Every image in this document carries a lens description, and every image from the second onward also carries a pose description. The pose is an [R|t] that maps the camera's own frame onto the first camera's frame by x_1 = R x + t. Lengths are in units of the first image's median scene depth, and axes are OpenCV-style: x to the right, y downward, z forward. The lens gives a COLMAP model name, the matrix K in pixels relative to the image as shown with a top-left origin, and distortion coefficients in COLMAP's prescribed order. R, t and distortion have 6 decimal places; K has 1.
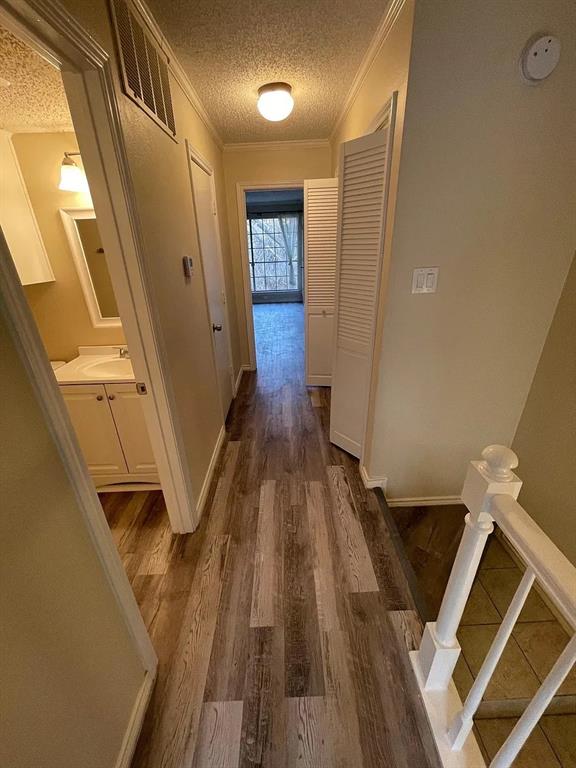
lens RADIAL K [[311.6, 0, 286.9], [0, 311.6, 380.0], [0, 0, 1]] dist [-0.003940, -0.000034]
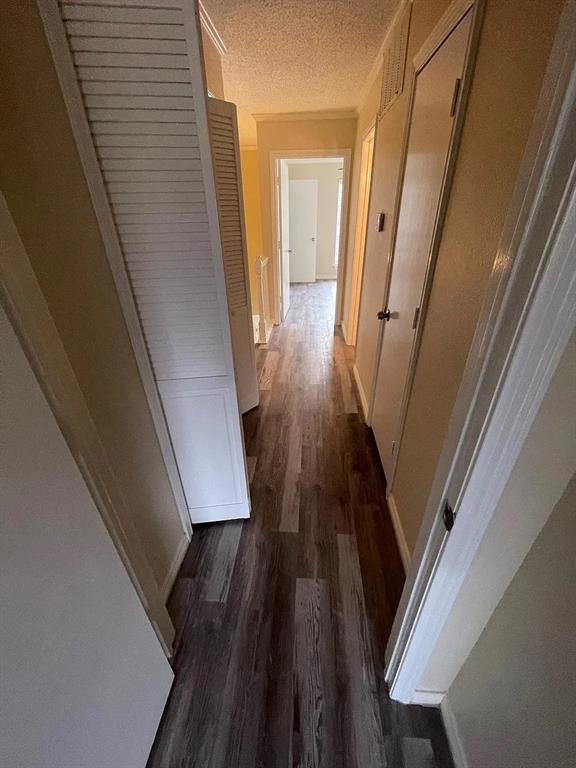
lens RADIAL K [[311.6, 0, 286.9], [0, 311.6, 380.0], [0, 0, 1]] dist [-0.003940, -0.000034]
pose [[-0.995463, 0.000275, 0.095152, -0.061747], [0.075709, 0.608037, 0.790291, -0.719886], [-0.057639, 0.793909, -0.605299, 1.659185]]
